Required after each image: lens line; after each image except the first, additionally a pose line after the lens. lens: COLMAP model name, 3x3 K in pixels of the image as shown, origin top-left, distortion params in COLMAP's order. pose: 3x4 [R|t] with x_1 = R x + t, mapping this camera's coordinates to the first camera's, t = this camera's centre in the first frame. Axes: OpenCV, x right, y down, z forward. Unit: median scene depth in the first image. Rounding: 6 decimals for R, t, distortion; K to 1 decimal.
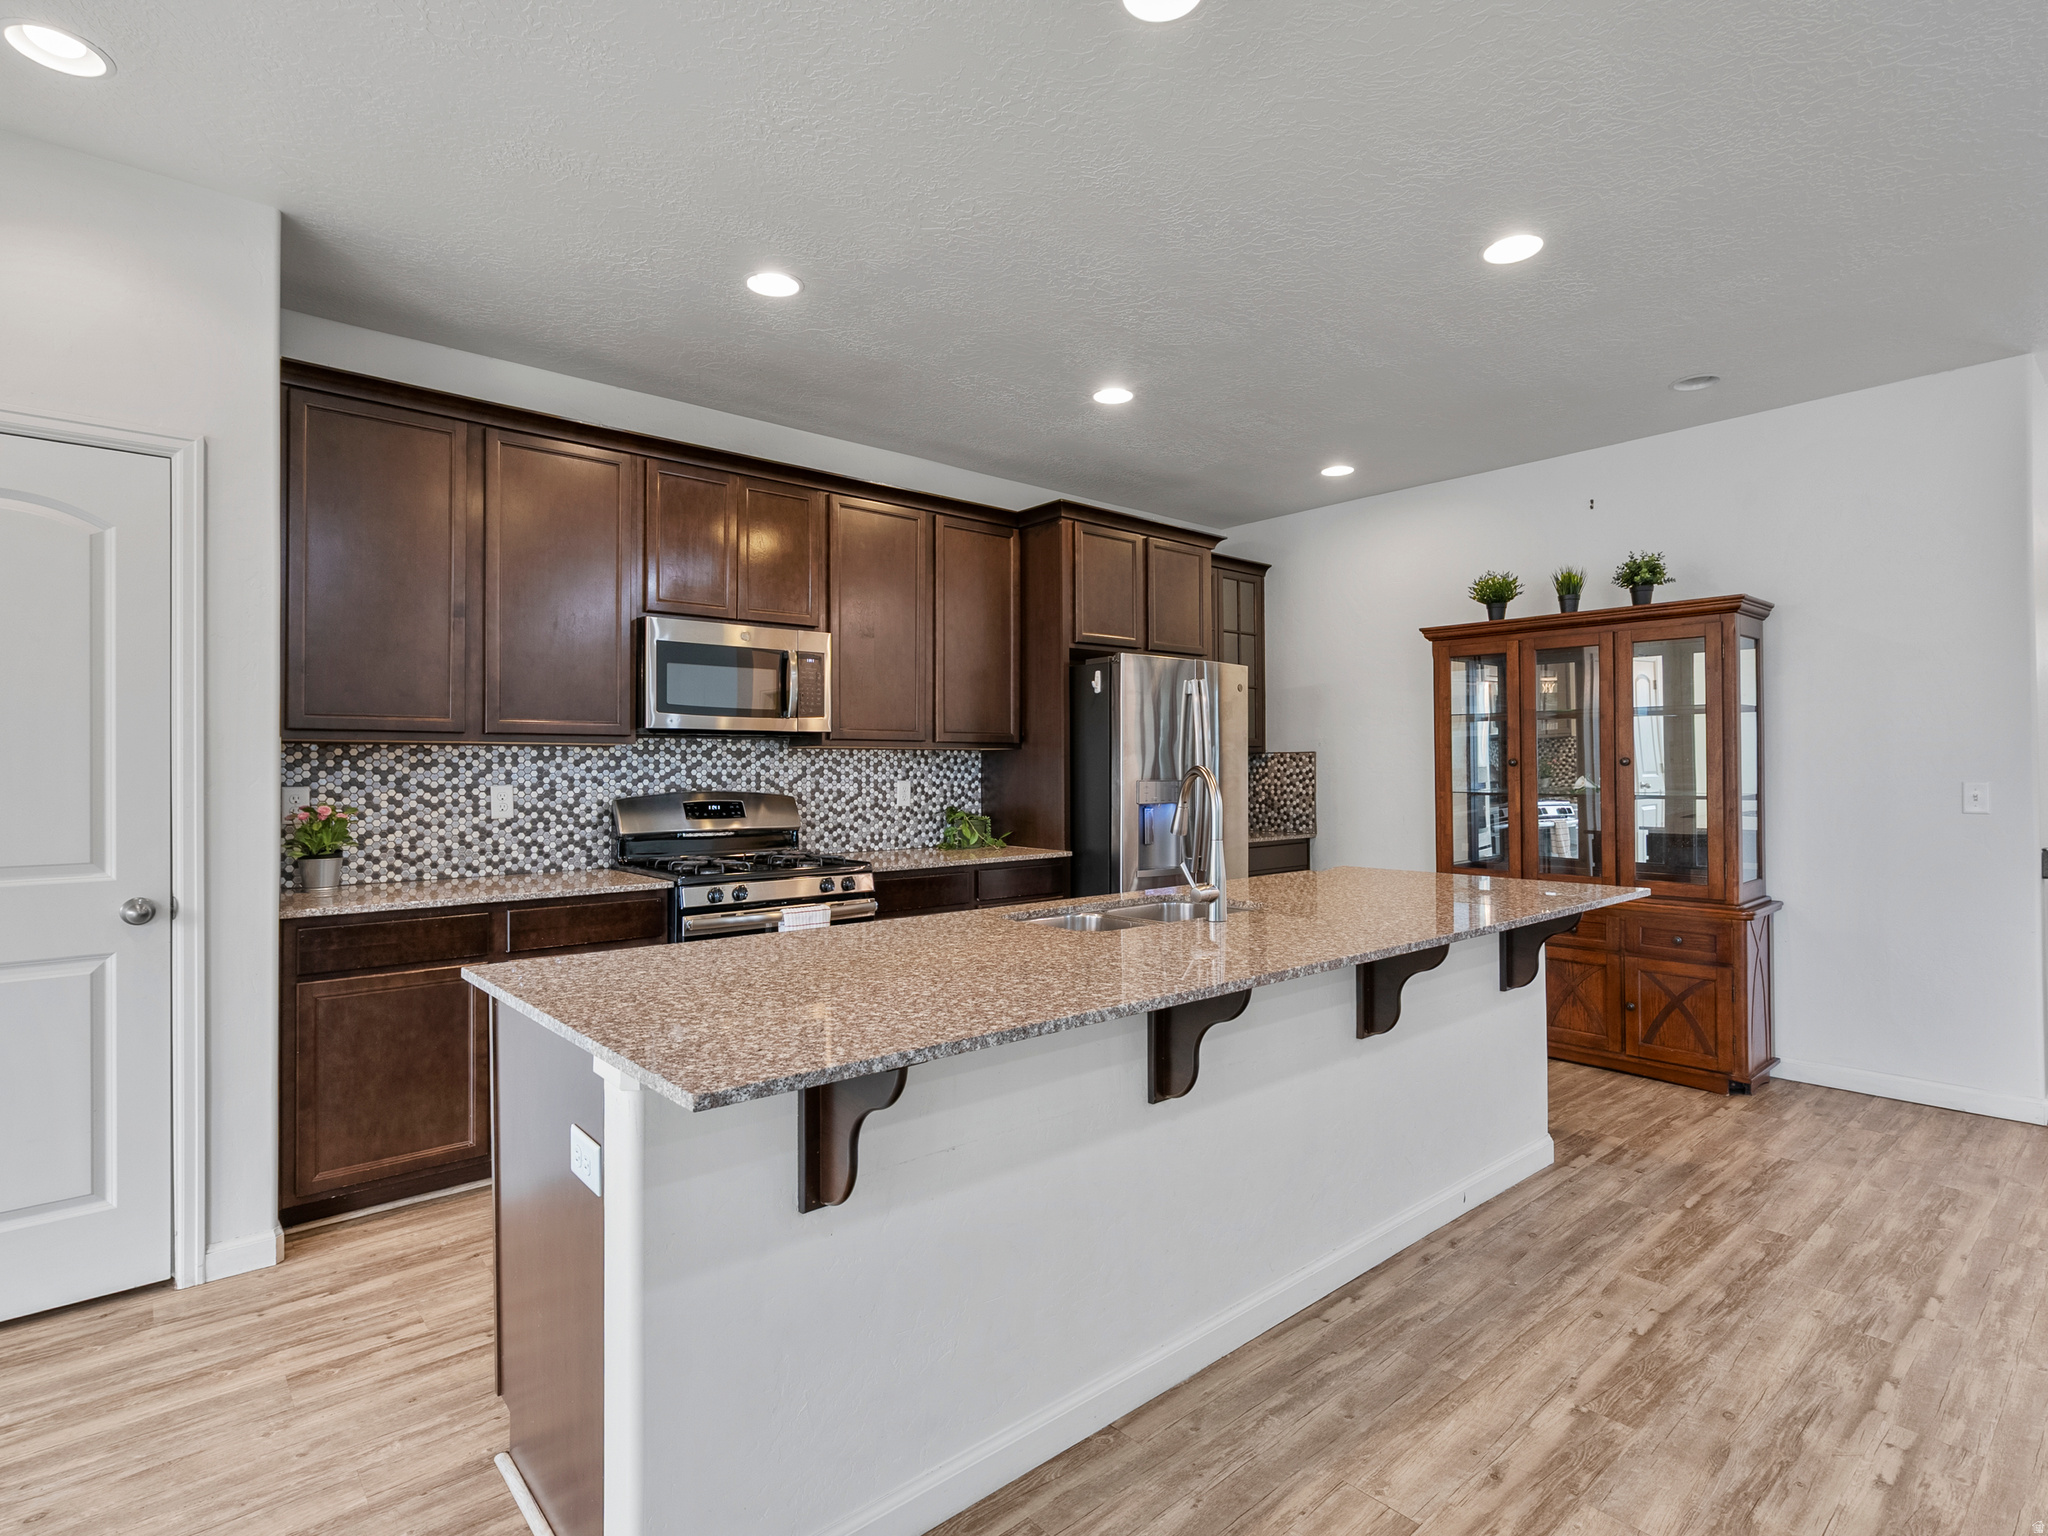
lens RADIAL K [[1035.6, 0, 1038.9], [0, 1035.6, 760.4], [0, 0, 1]] dist [-0.000545, 0.000530]
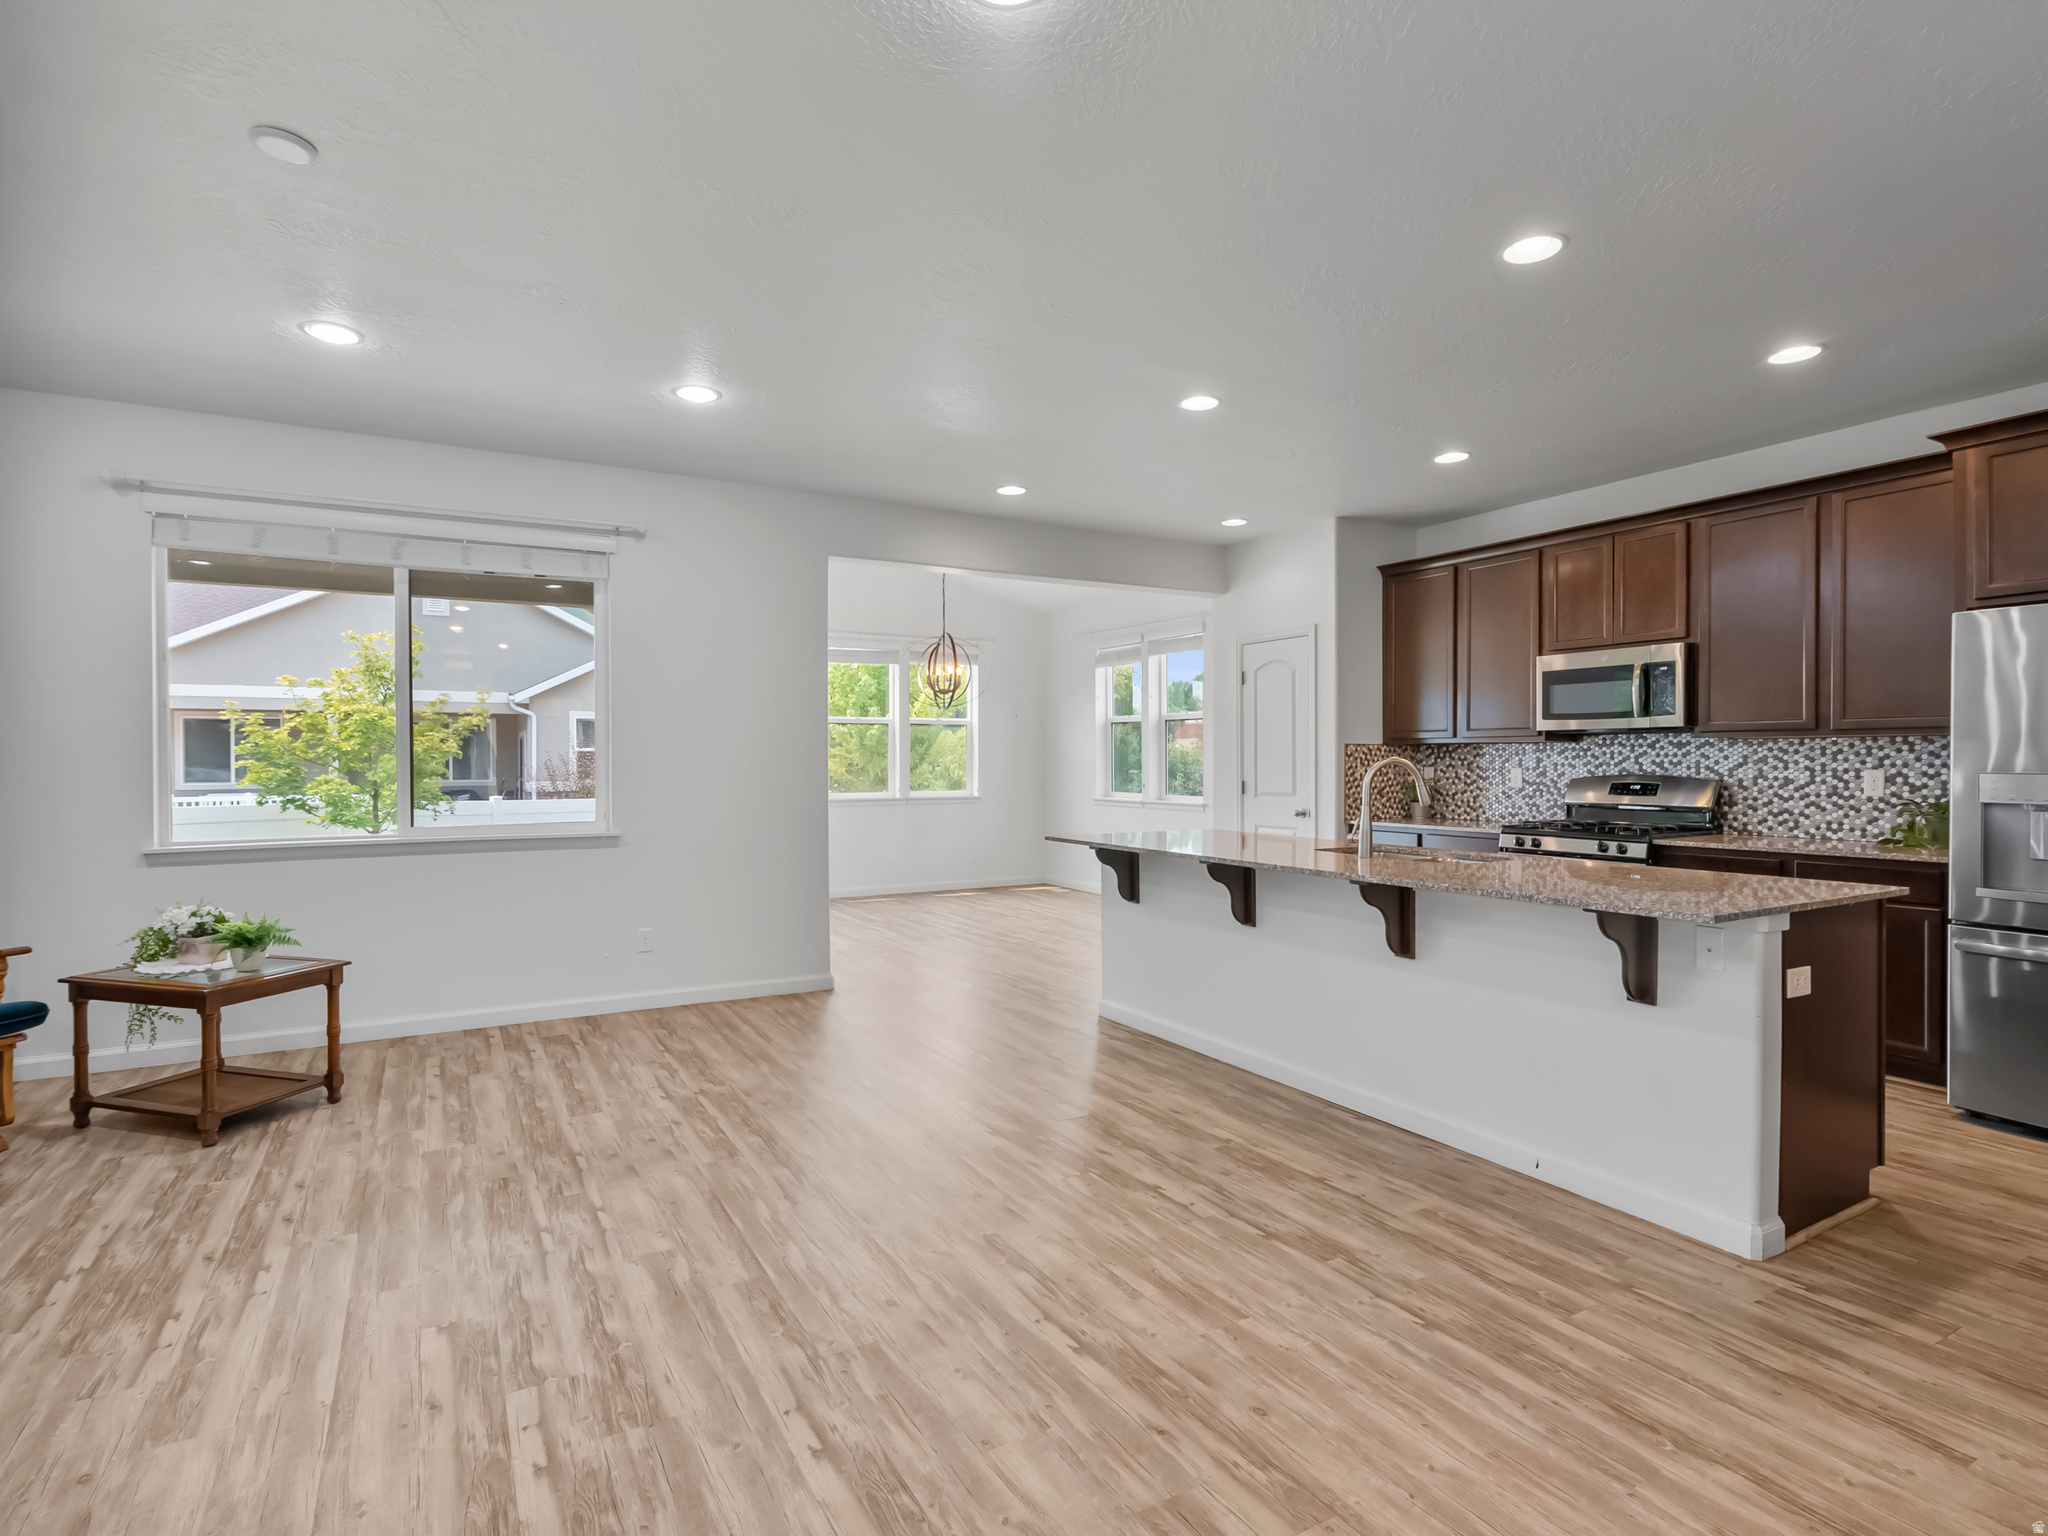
lens RADIAL K [[1035.6, 0, 1027.4], [0, 1035.6, 764.5], [0, 0, 1]] dist [-0.000545, 0.000530]
pose [[-0.190667, 0.006704, -0.981632, 1.098413], [0.010636, 0.999932, 0.004764, 0.002594], [0.981597, -0.009532, -0.190725, 0.493449]]
